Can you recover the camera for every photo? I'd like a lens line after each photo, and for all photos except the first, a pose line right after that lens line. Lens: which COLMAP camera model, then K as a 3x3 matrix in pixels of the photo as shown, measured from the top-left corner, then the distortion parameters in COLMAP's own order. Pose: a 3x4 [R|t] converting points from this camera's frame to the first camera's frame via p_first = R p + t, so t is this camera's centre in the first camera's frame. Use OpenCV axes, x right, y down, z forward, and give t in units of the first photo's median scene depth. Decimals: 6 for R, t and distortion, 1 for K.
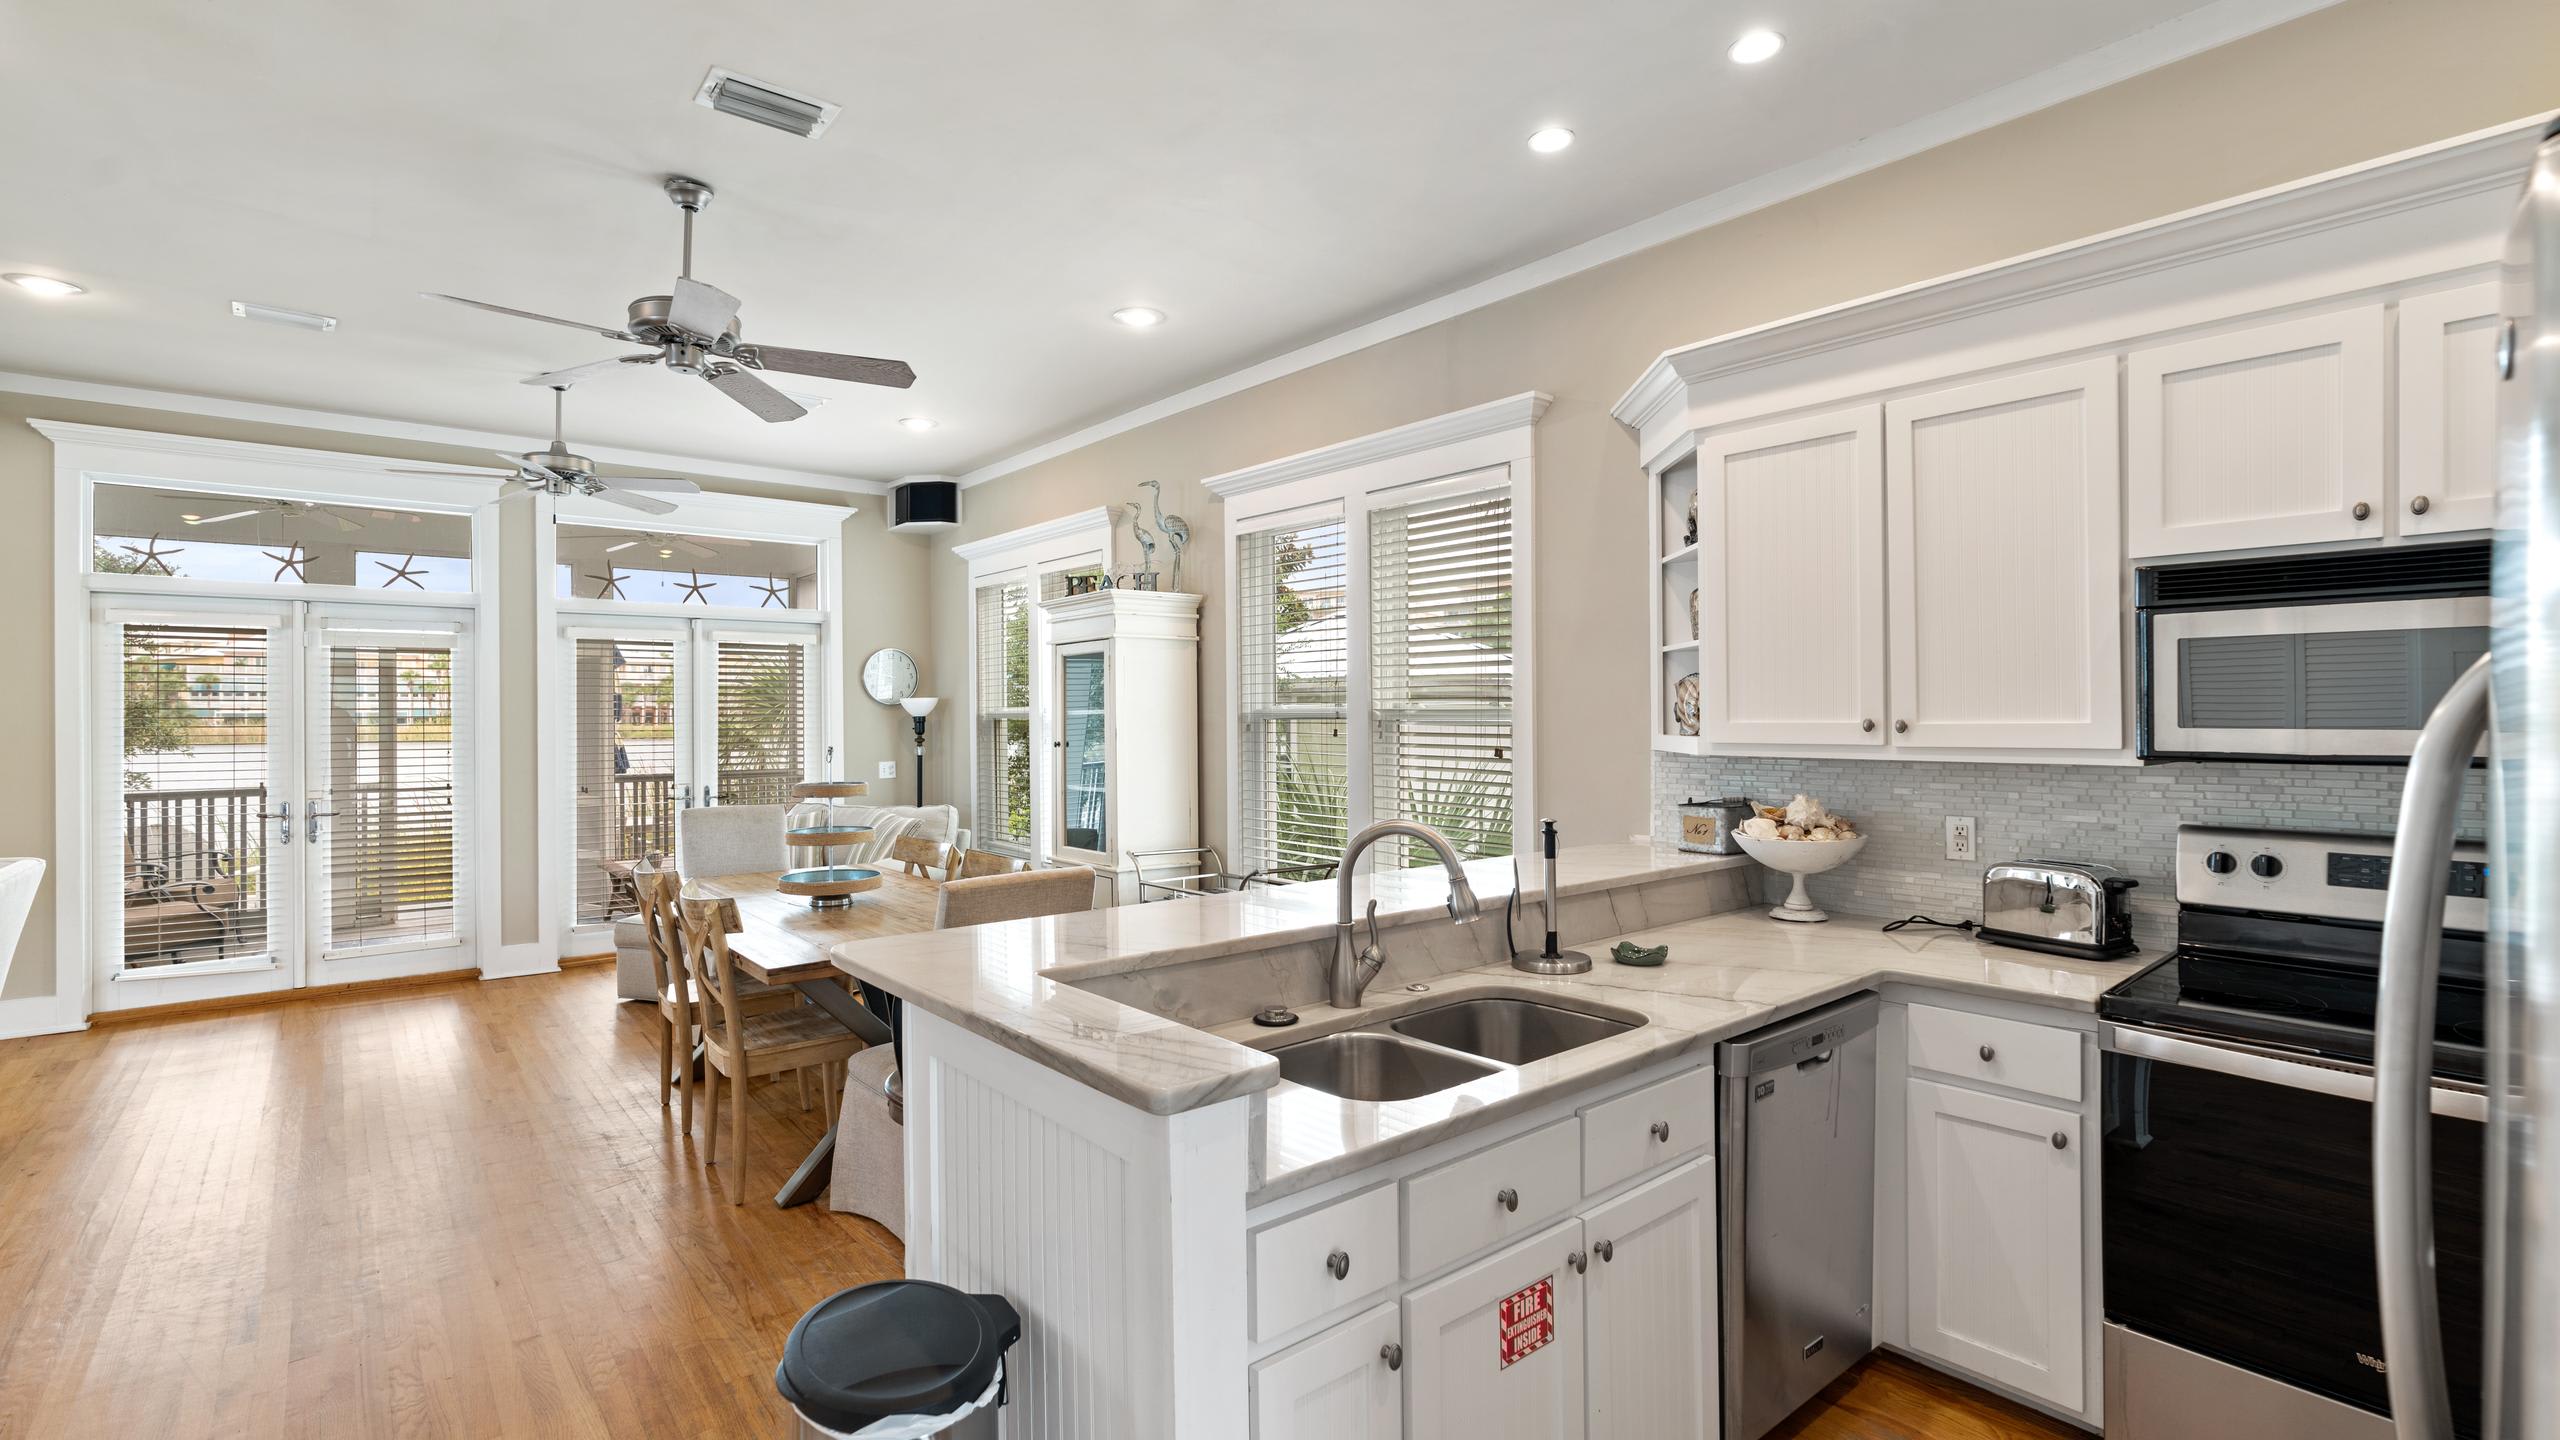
lens RADIAL K [[1158.3, 0, 1272.5], [0, 1158.3, 716.1], [0, 0, 1]] dist [-0.000806, 0.000252]
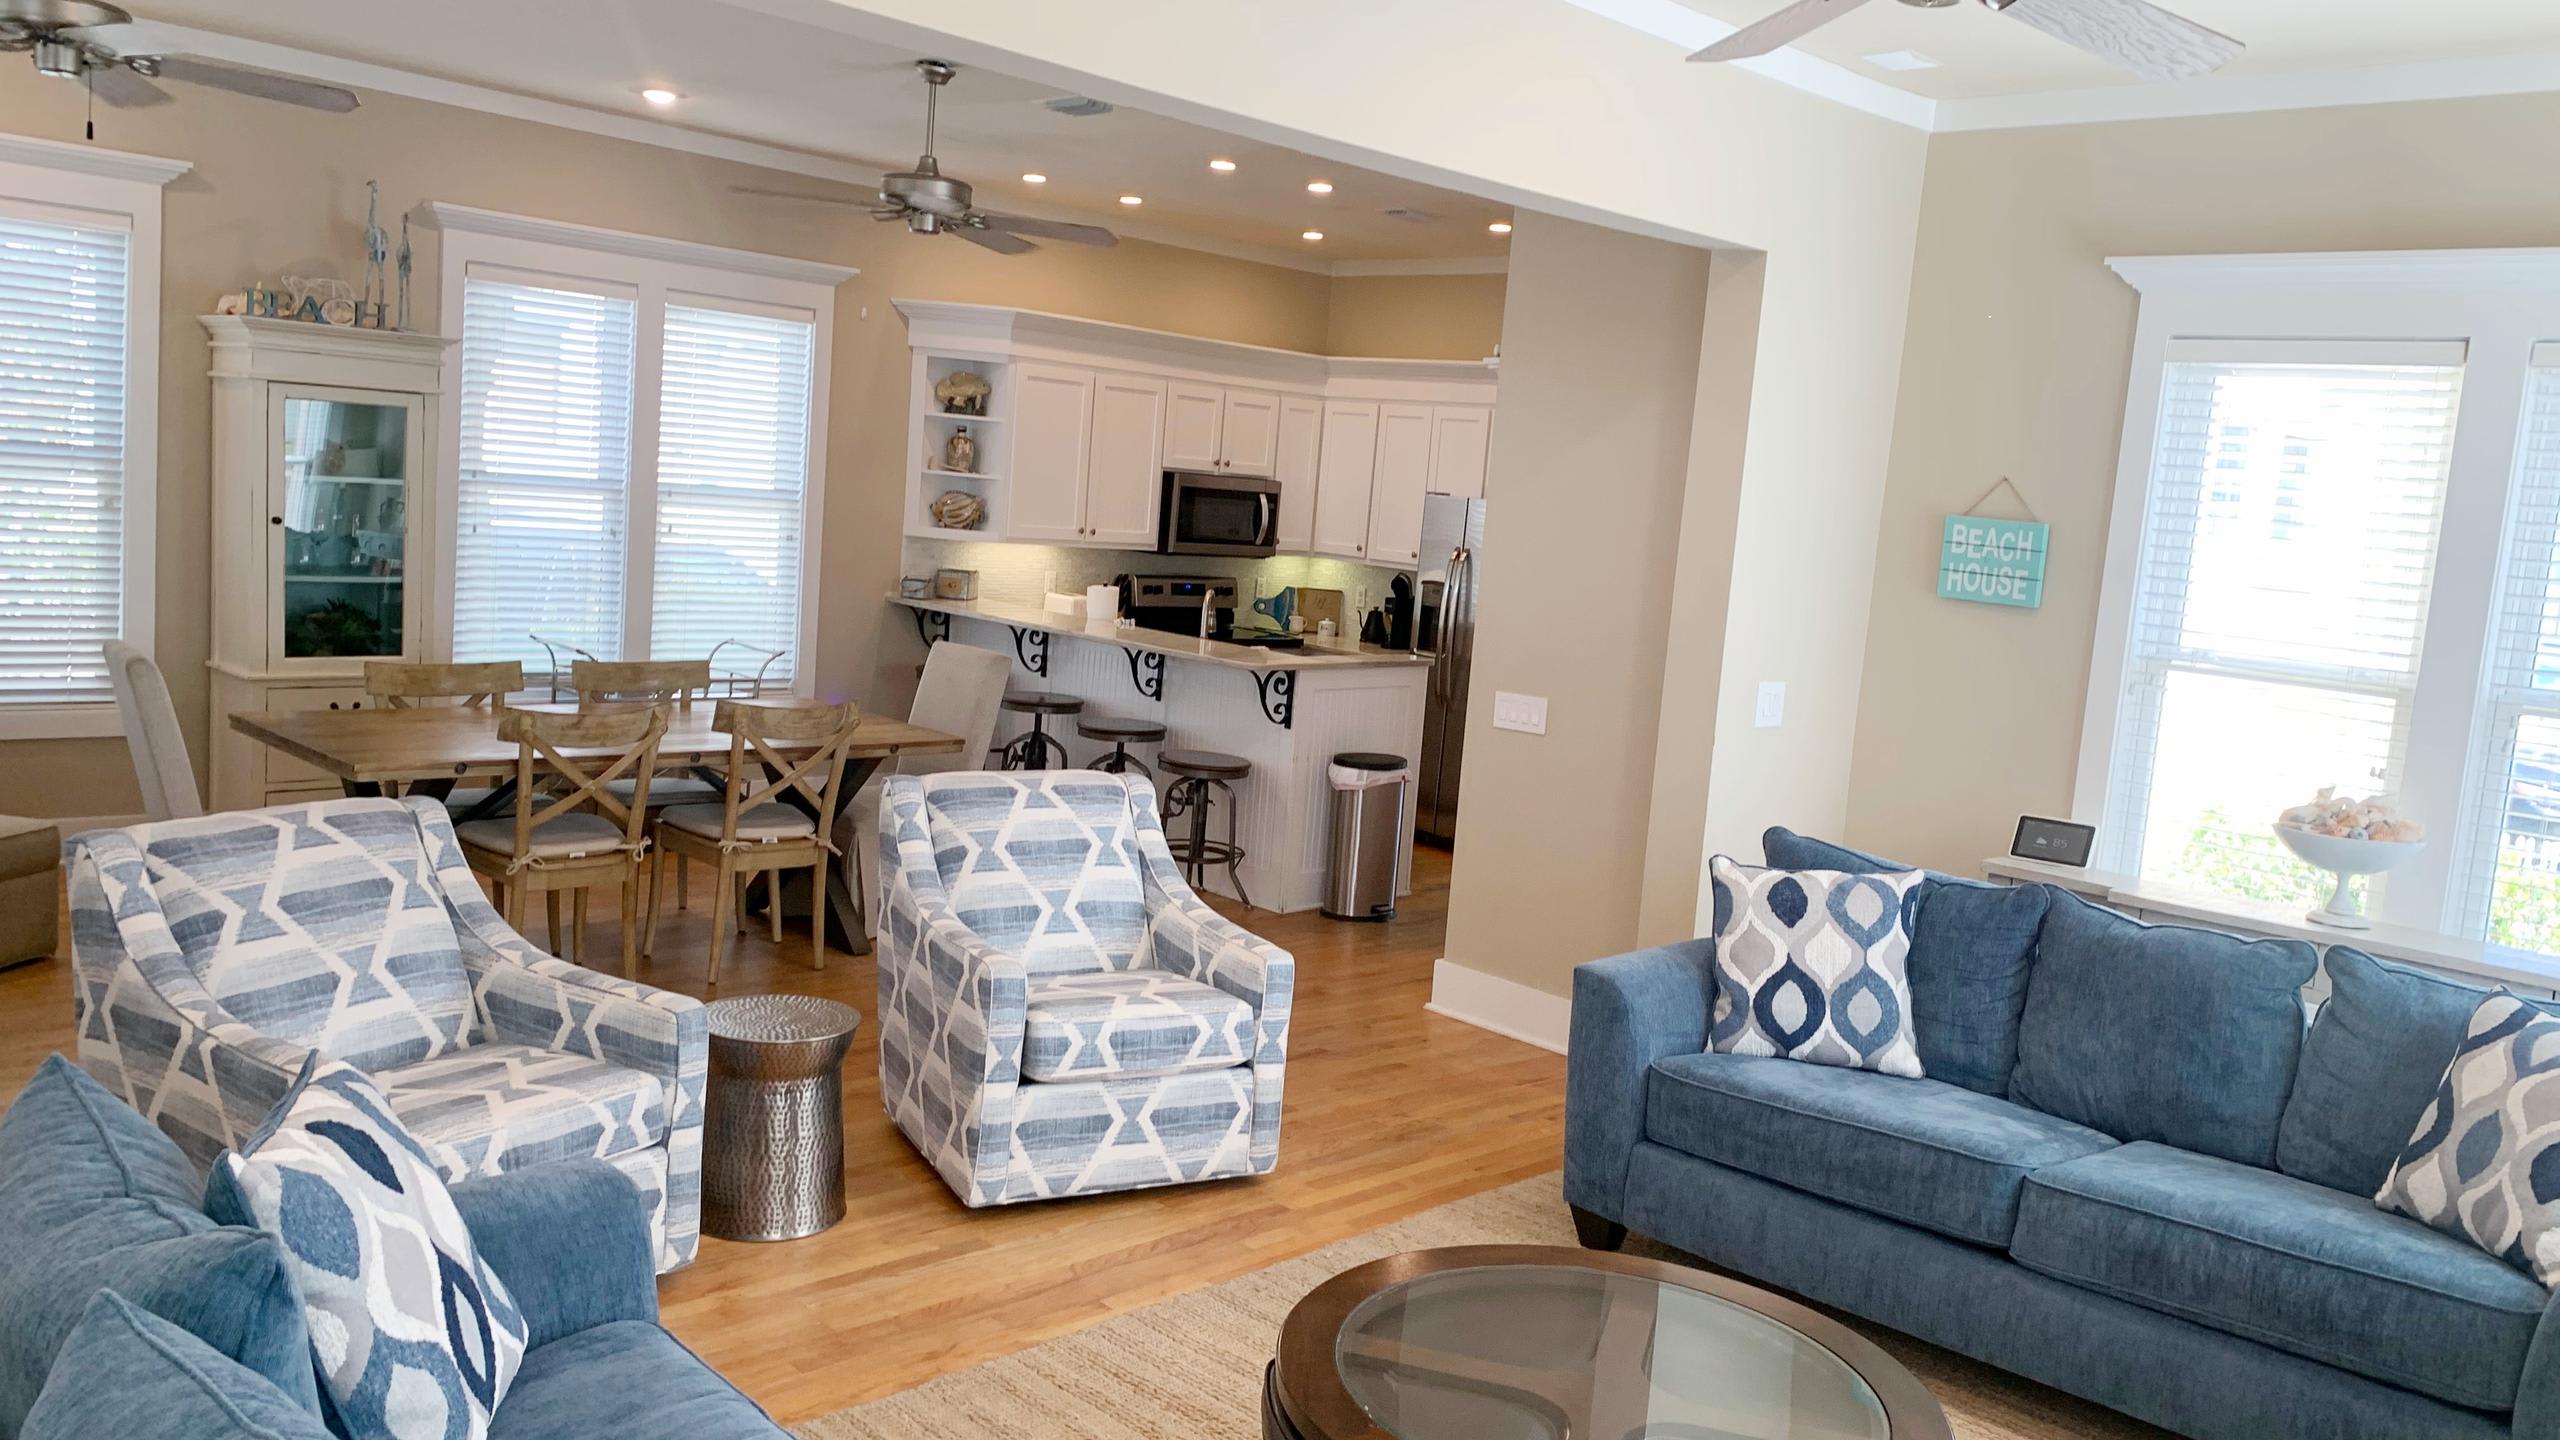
lens RADIAL K [[1992.1, 0, 1305.1], [0, 1992.1, 730.7], [0, 0, 1]] dist [0.016593, -0.000846]
pose [[-0.105614, -0.118636, 0.987305, -1.430108], [-0.076817, 0.990864, 0.110846, -0.030408], [-0.991436, -0.064134, -0.113762, 0.467090]]
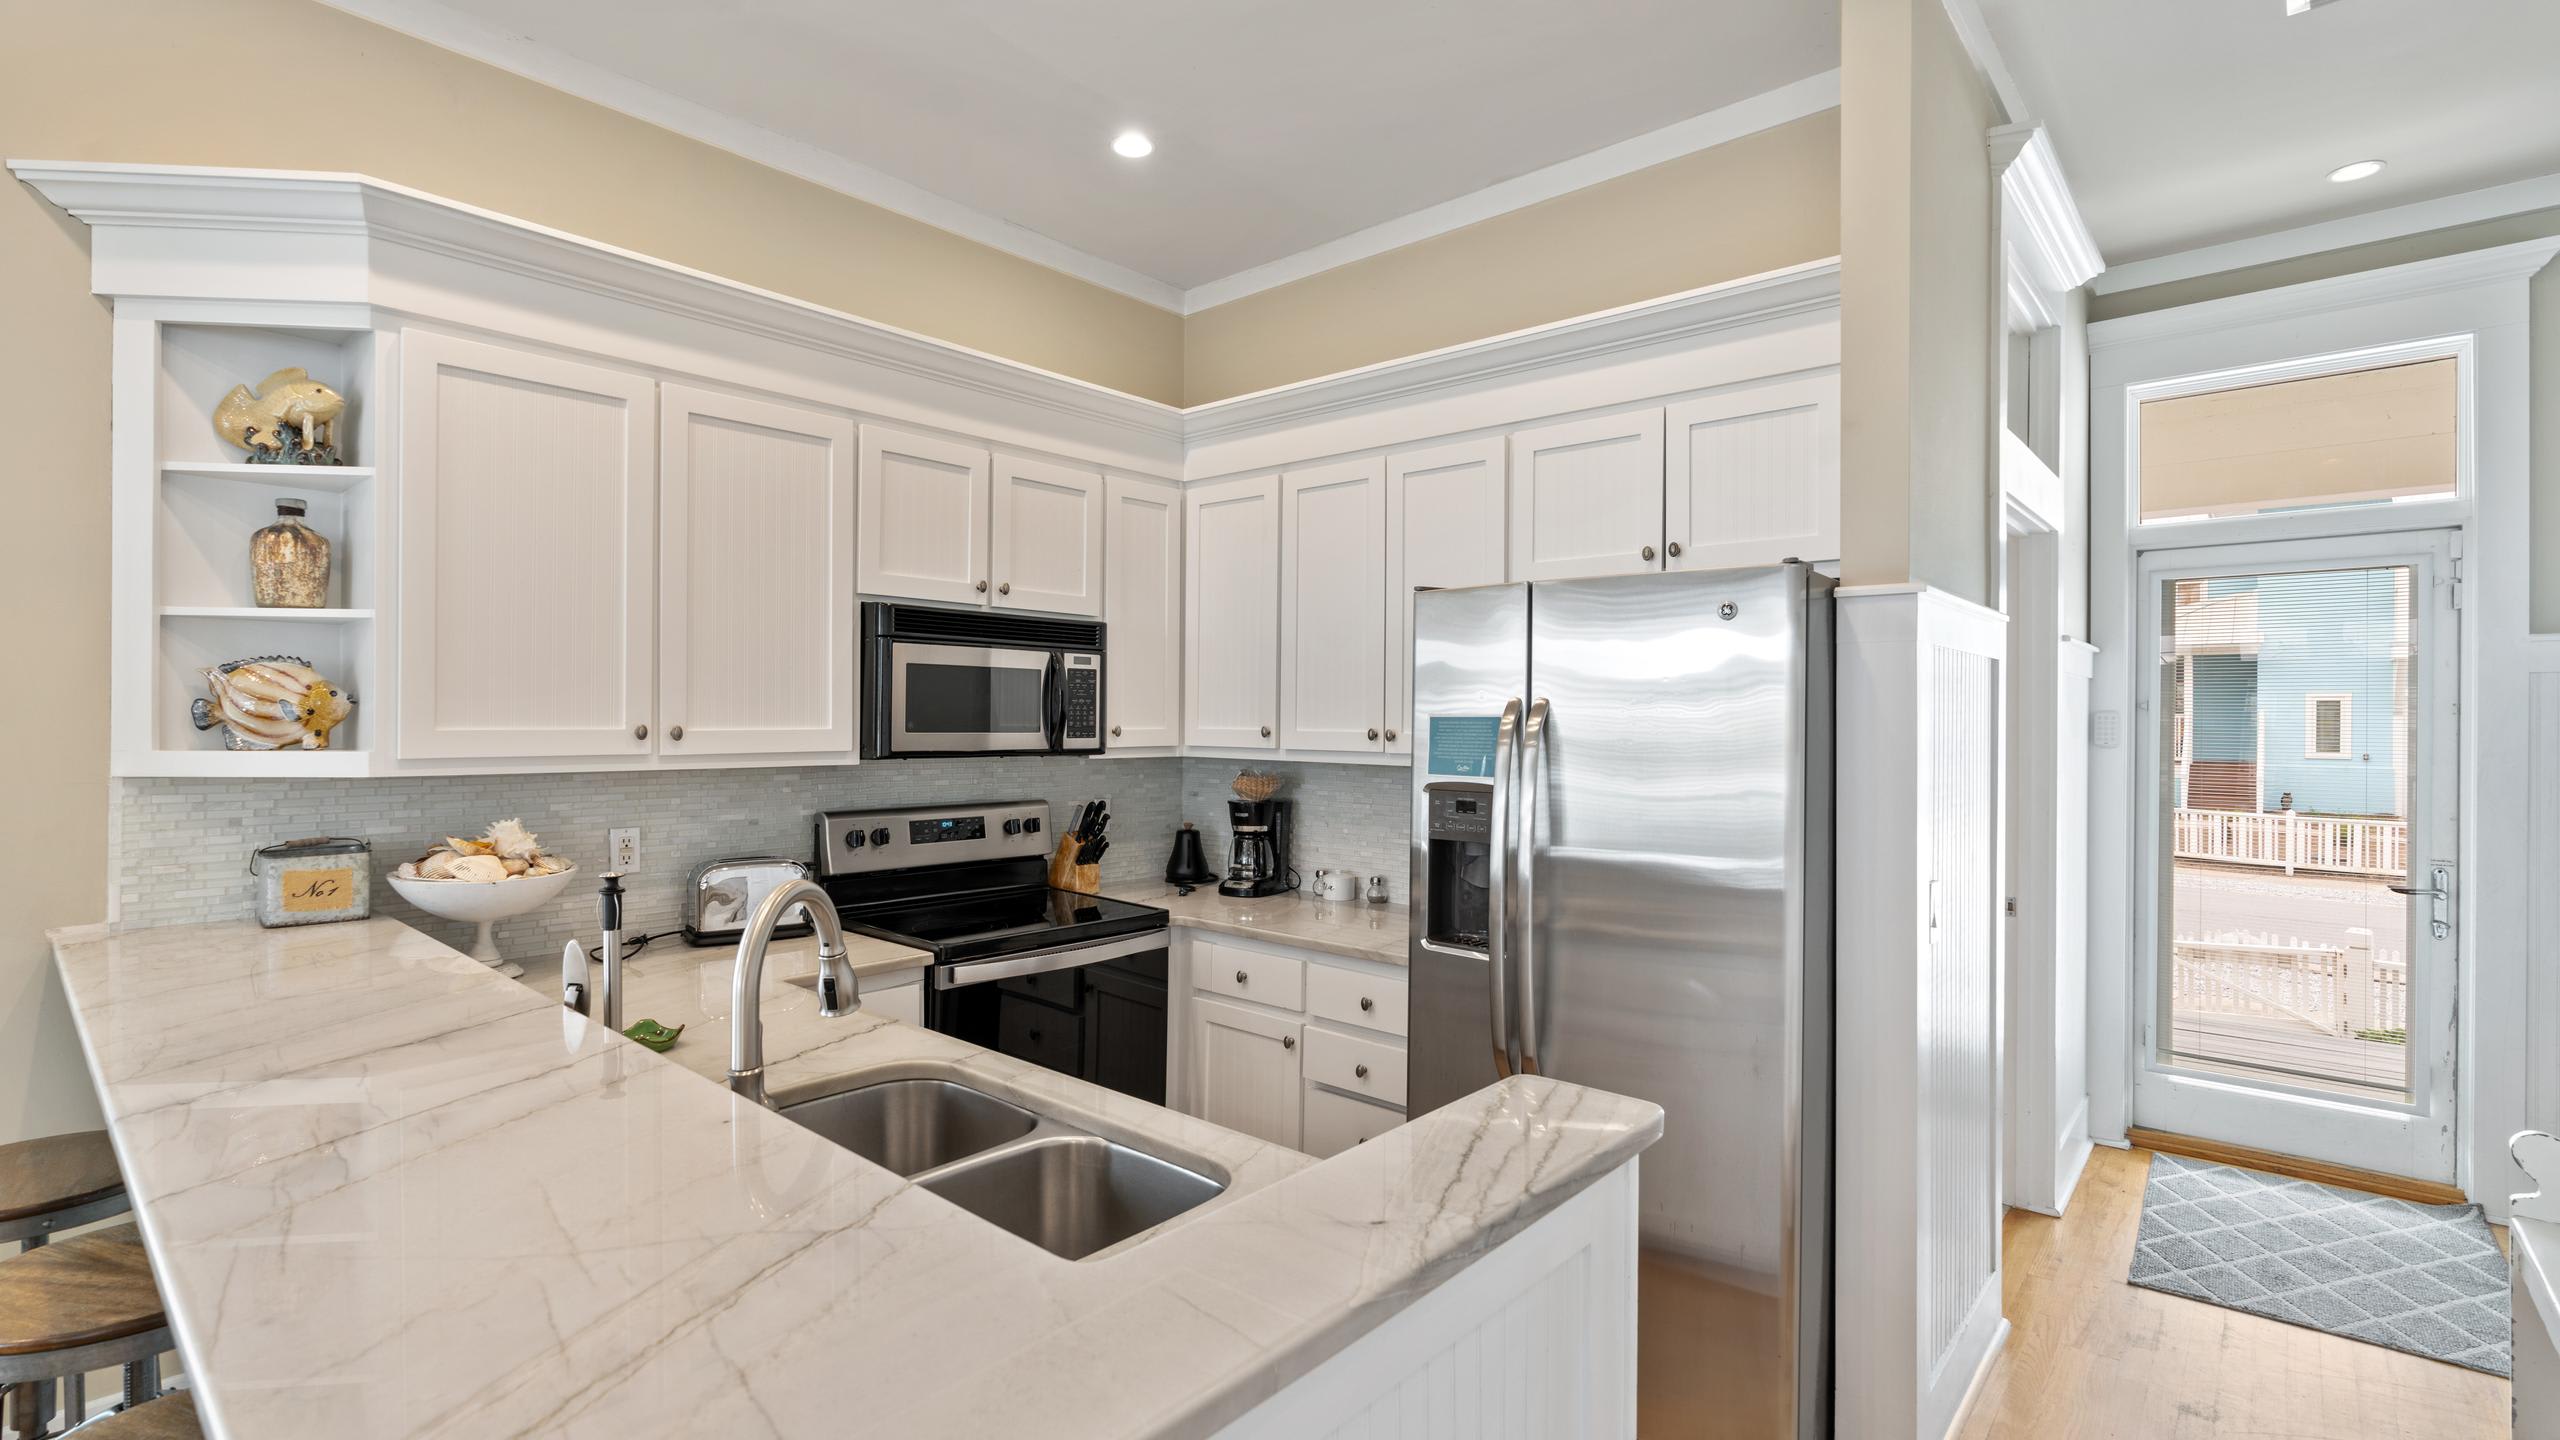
lens RADIAL K [[1172.3, 0, 1271.1], [0, 1172.3, 717.0], [0, 0, 1]] dist [-0.004486, -0.000624]
pose [[-0.158209, 0.007406, 0.987378, -0.217797], [-0.005587, 0.999949, -0.008395, 0.000460], [-0.987390, -0.006845, -0.158160, 0.313527]]
